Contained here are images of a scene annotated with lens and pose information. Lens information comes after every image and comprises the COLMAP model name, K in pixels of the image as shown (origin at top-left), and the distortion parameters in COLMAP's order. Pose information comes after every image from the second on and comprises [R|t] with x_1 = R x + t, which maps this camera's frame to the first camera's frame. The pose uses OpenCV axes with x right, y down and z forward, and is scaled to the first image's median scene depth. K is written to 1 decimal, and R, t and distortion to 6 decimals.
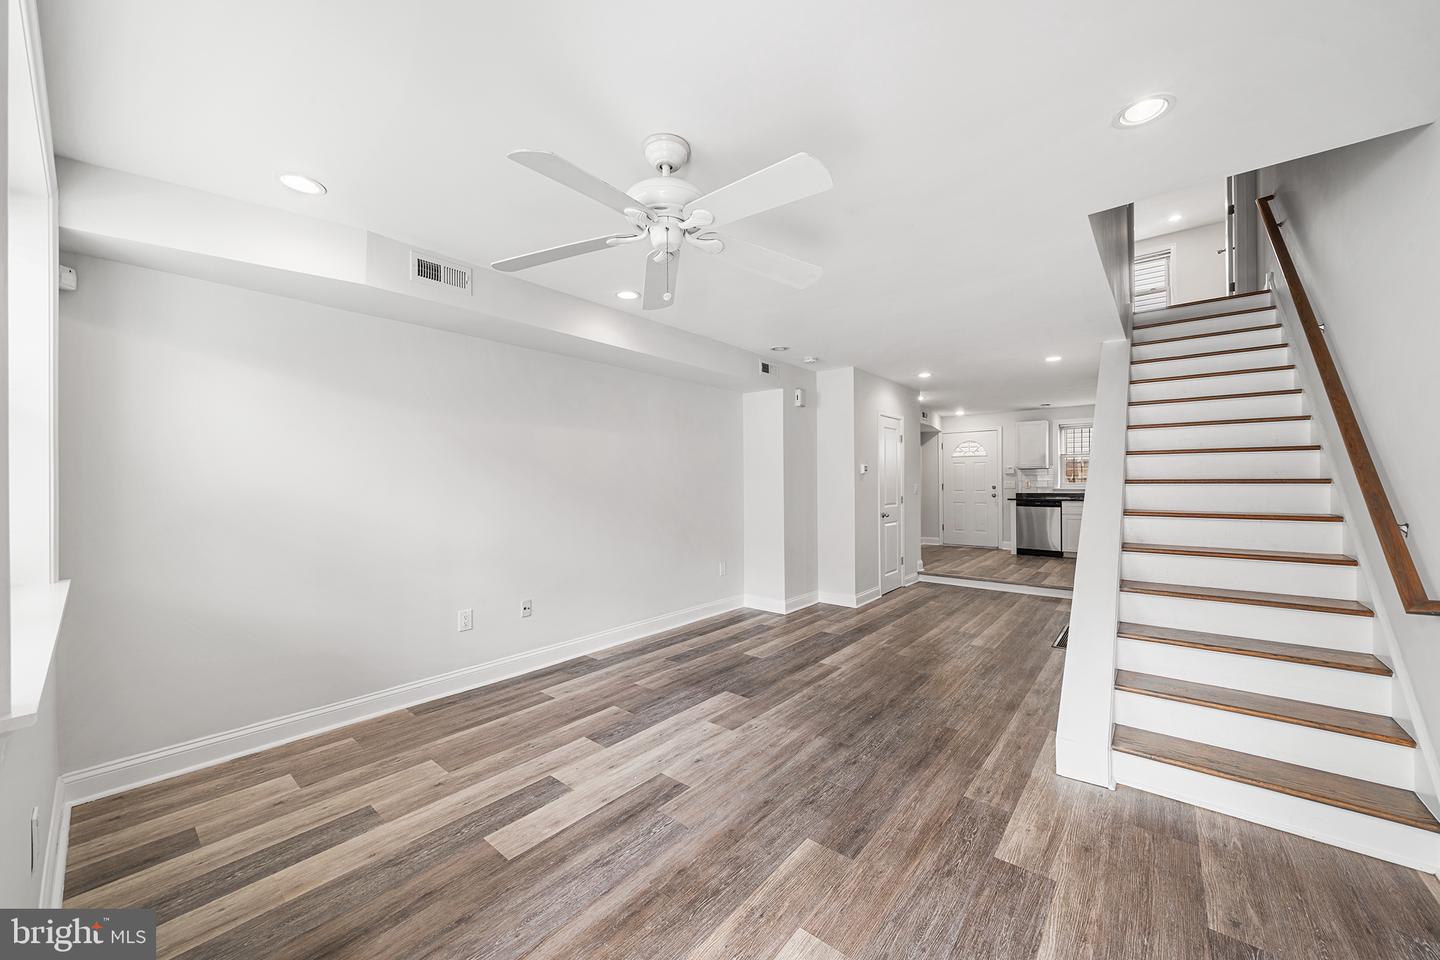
lens RADIAL K [[528.2, 0, 715.0], [0, 528.2, 481.9], [0, 0, 1]] dist [-0.000873, -0.000083]
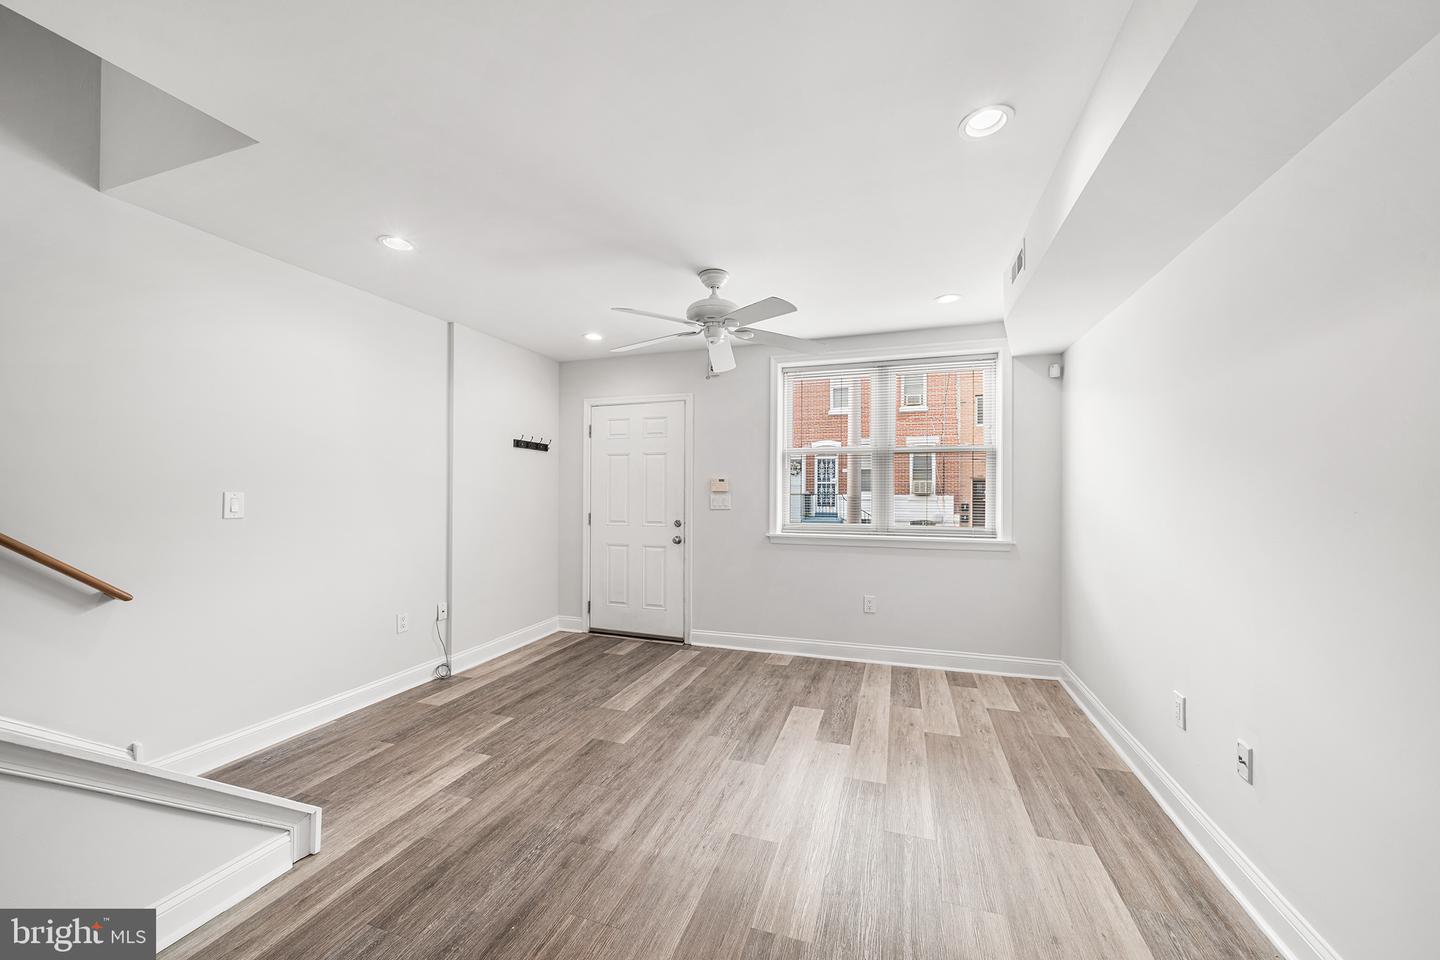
lens RADIAL K [[531.7, 0, 721.2], [0, 531.7, 488.0], [0, 0, 1]] dist [-0.014301, 0.000042]
pose [[-0.930567, 0.000678, -0.366121, 0.328442], [0.002725, 0.999983, -0.005074, 0.002610], [0.366111, -0.005719, -0.930553, 1.760070]]
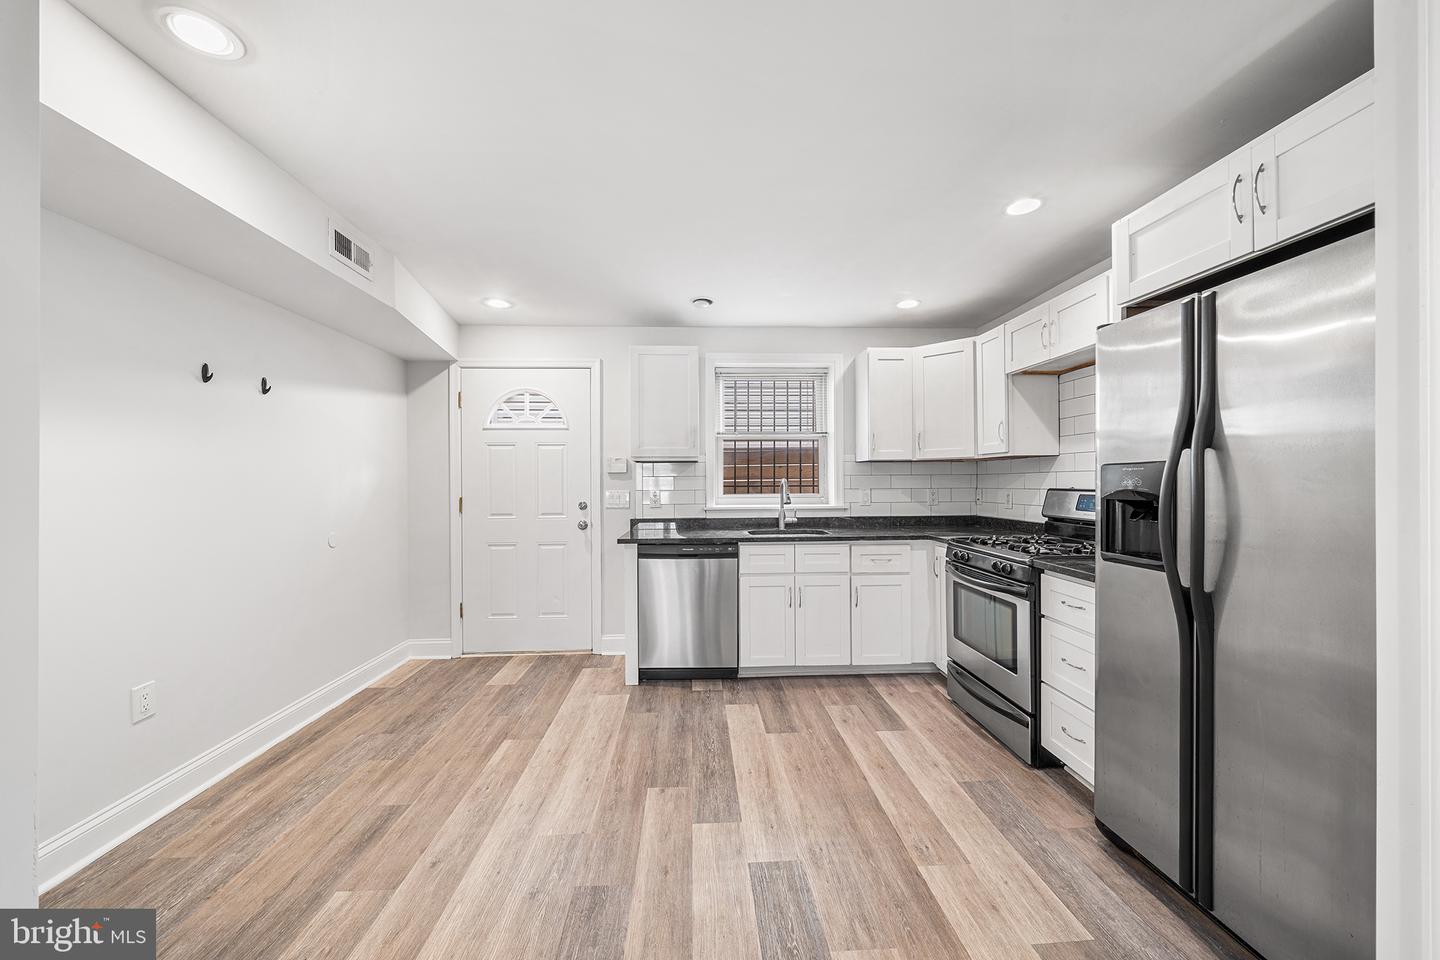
lens RADIAL K [[541.7, 0, 720.0], [0, 541.7, 480.0], [0, 0, 1]] dist [-0.001095, -0.000063]
pose [[0.733961, 0.002749, 0.679186, 1.116766], [-0.000137, 0.999992, -0.003899, -0.029945], [-0.679192, 0.002768, 0.733956, 2.156493]]
